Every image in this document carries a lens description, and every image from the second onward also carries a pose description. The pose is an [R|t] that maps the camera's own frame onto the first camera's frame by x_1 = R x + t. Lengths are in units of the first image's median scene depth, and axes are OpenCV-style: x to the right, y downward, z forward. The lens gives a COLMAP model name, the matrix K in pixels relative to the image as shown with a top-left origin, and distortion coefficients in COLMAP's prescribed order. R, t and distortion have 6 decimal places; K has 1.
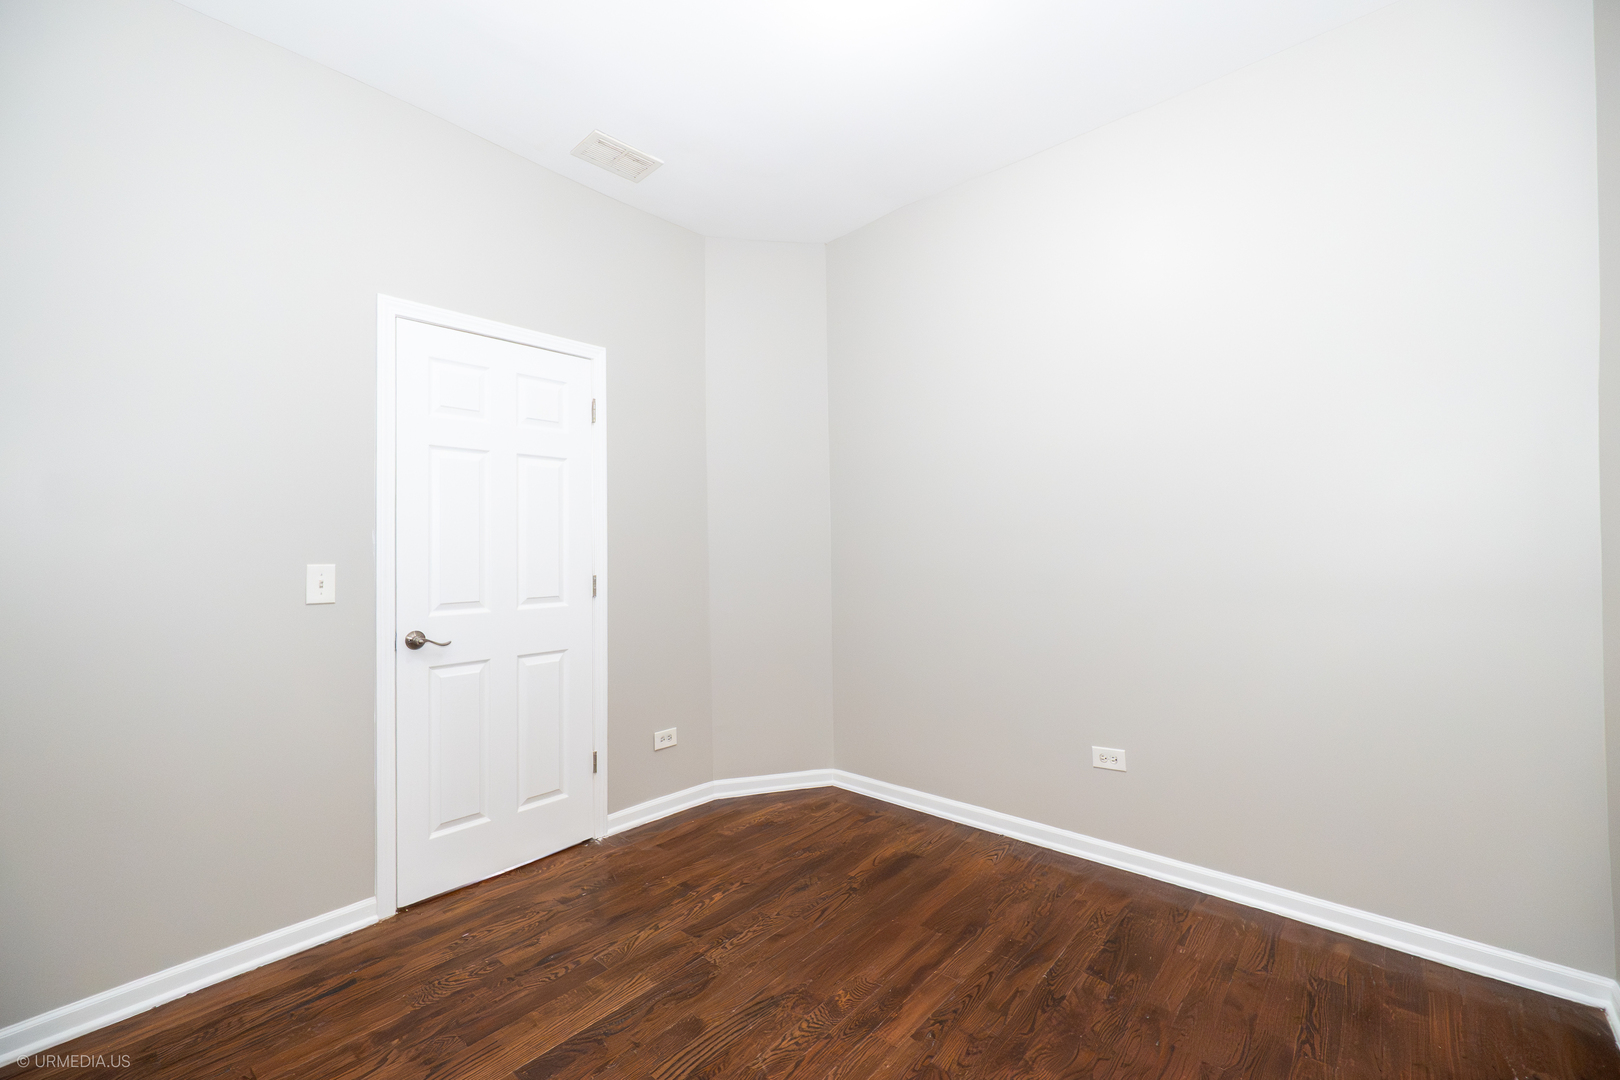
lens RADIAL K [[706.5, 0, 798.0], [0, 706.5, 526.4], [0, 0, 1]] dist [-0.001689, -0.000250]
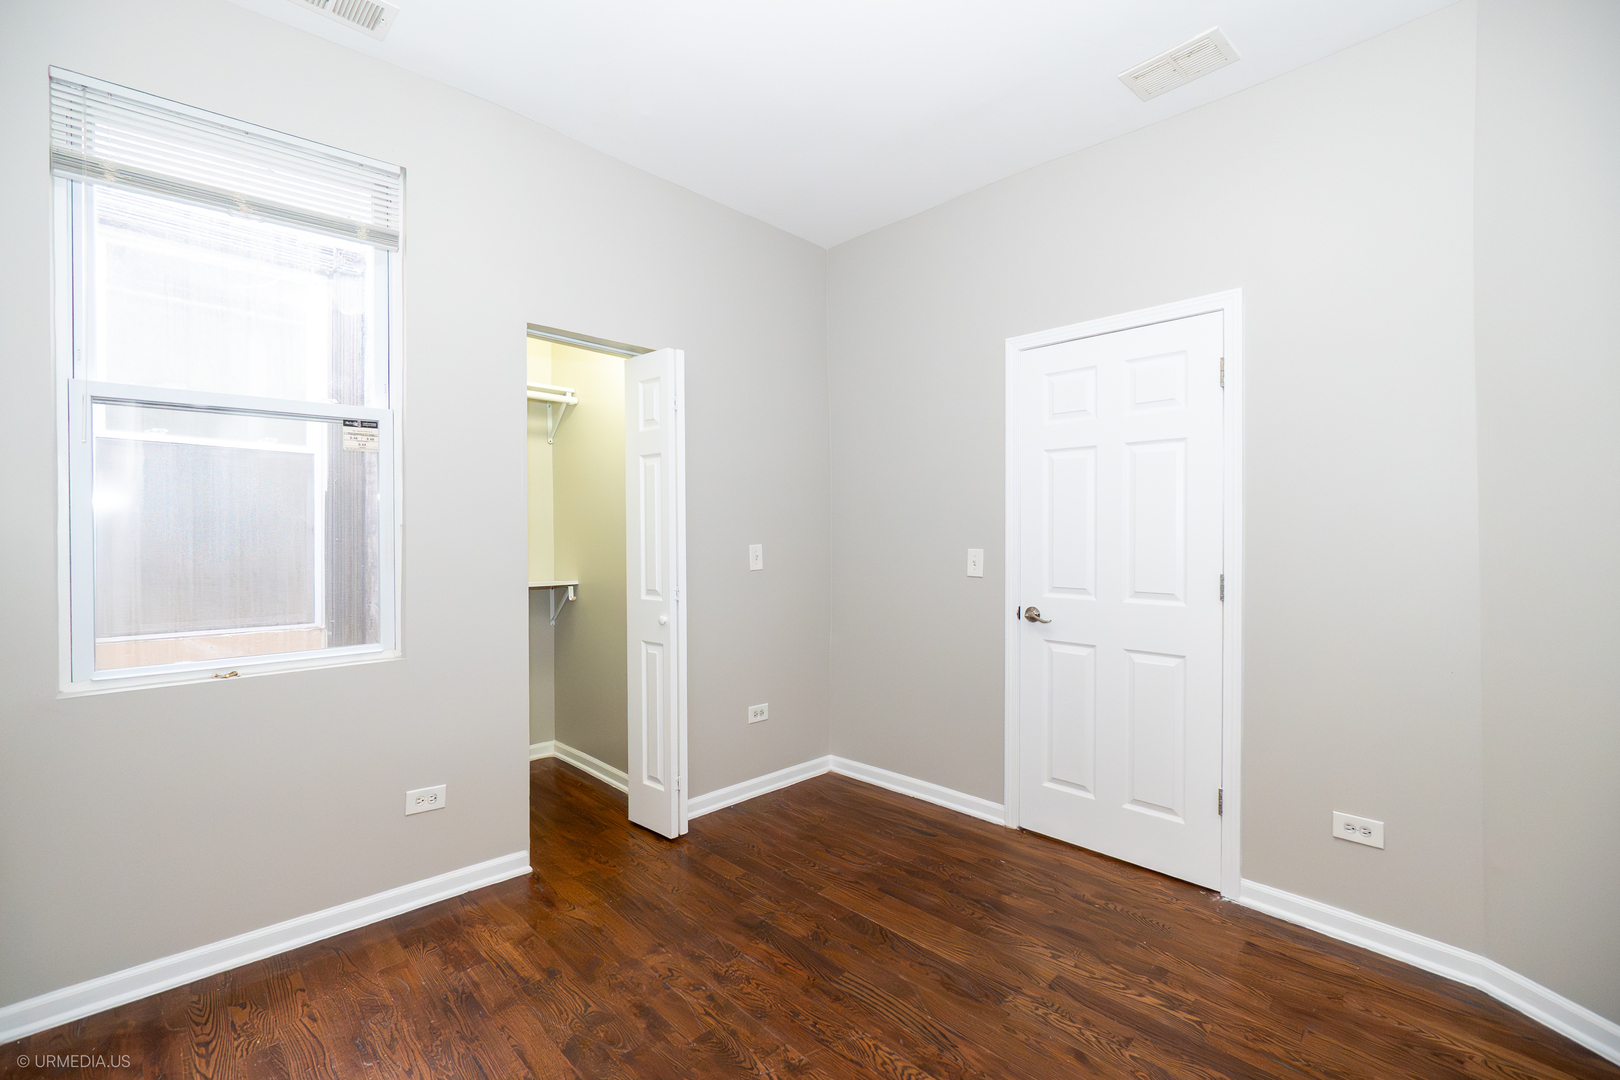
lens RADIAL K [[706.5, 0, 798.0], [0, 706.5, 526.4], [0, 0, 1]] dist [-0.001689, -0.000250]
pose [[-0.104364, -0.006593, -0.994517, 0.695029], [0.024020, 0.999670, -0.009147, 0.011956], [0.994249, -0.024843, -0.104171, 0.725796]]
